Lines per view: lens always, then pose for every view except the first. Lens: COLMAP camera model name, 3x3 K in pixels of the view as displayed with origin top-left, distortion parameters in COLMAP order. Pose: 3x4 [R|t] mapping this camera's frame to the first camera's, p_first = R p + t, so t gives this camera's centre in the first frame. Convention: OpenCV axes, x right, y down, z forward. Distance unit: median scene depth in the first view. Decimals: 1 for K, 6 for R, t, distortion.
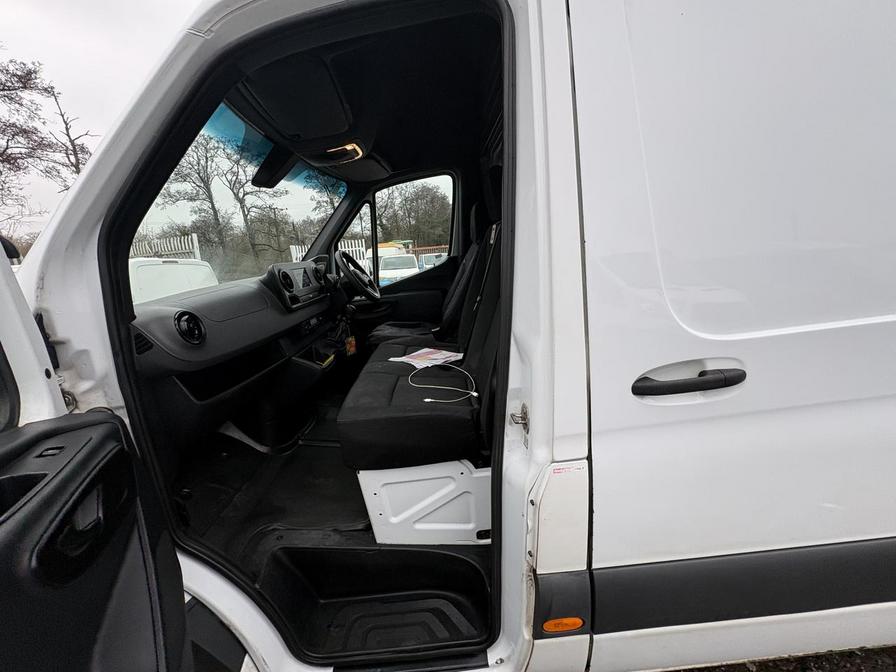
lens RADIAL K [[357.4, 0, 448.0], [0, 357.4, 336.0], [0, 0, 1]] dist [-0.000497, 0.000140]
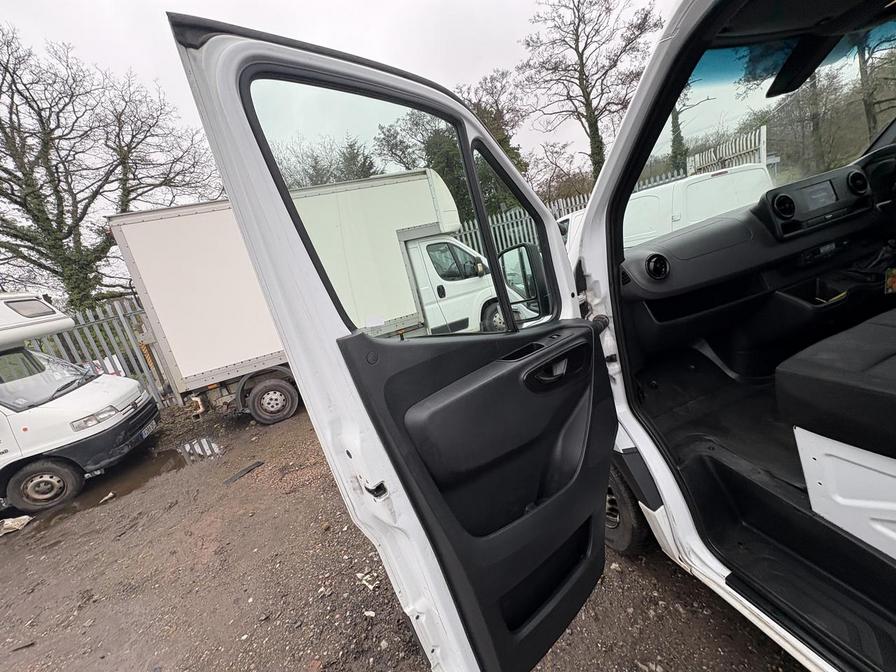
lens RADIAL K [[356.1, 0, 448.2], [0, 356.1, 337.4], [0, 0, 1]] dist [-0.001244, 0.000386]
pose [[0.251597, 0.233852, -0.939155, 0.173813], [0.020676, 0.968850, 0.246785, -0.049745], [0.967611, -0.081508, 0.238925, -0.043481]]
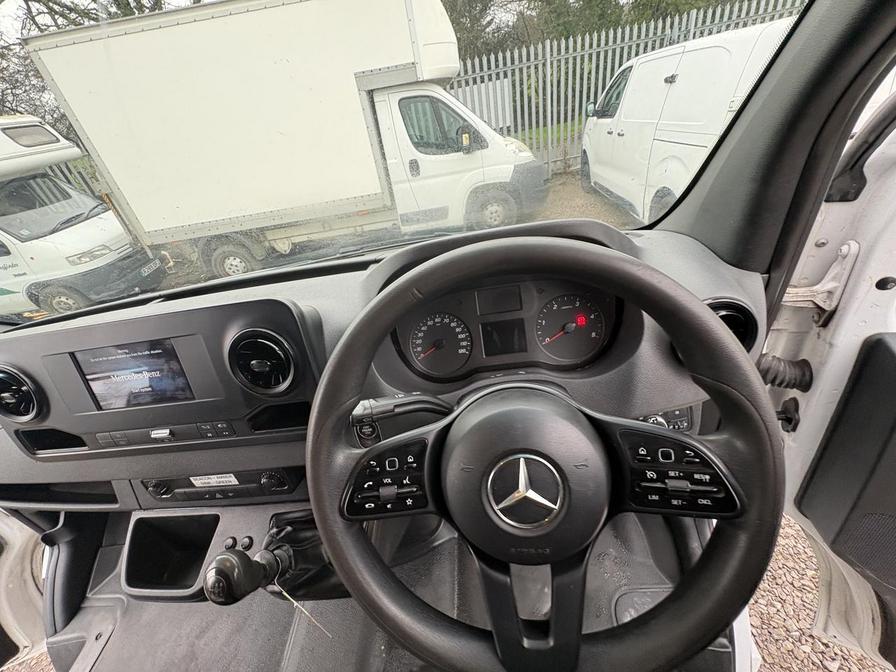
lens RADIAL K [[356.1, 0, 448.2], [0, 356.1, 337.4], [0, 0, 1]] dist [-0.001244, 0.000386]
pose [[-0.073461, 0.622385, -0.779256, -0.176399], [-0.038512, 0.779014, 0.625822, -0.288253], [0.996554, 0.075984, -0.033258, 0.975519]]
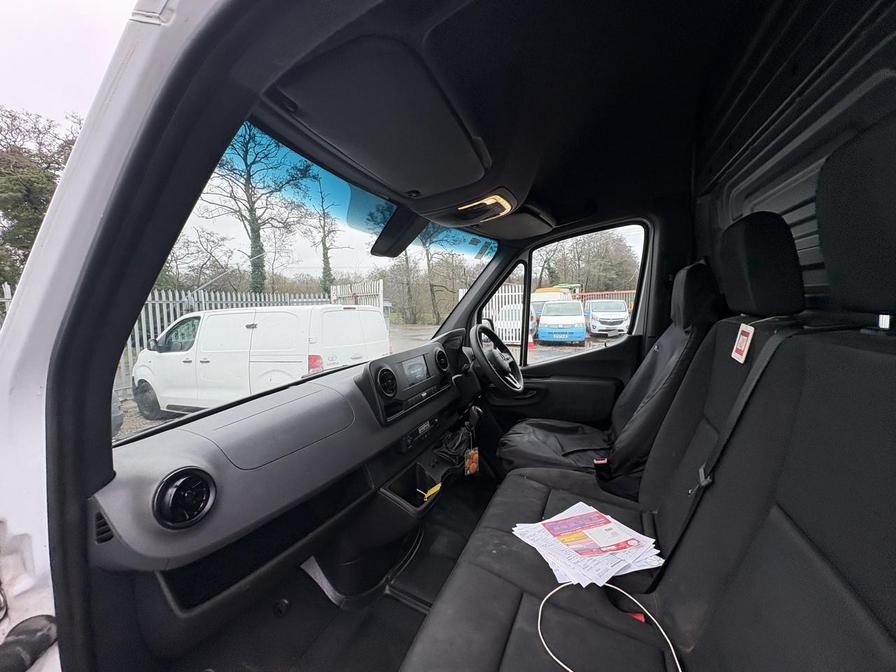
lens RADIAL K [[357.3, 0, 445.8], [0, 357.3, 334.7], [0, 0, 1]] dist [-0.001071, 0.000203]
pose [[0.899107, 0.077952, -0.430732, -0.023874], [-0.126911, 0.988172, -0.086078, -0.137927], [0.418927, 0.132058, 0.898366, 0.258075]]
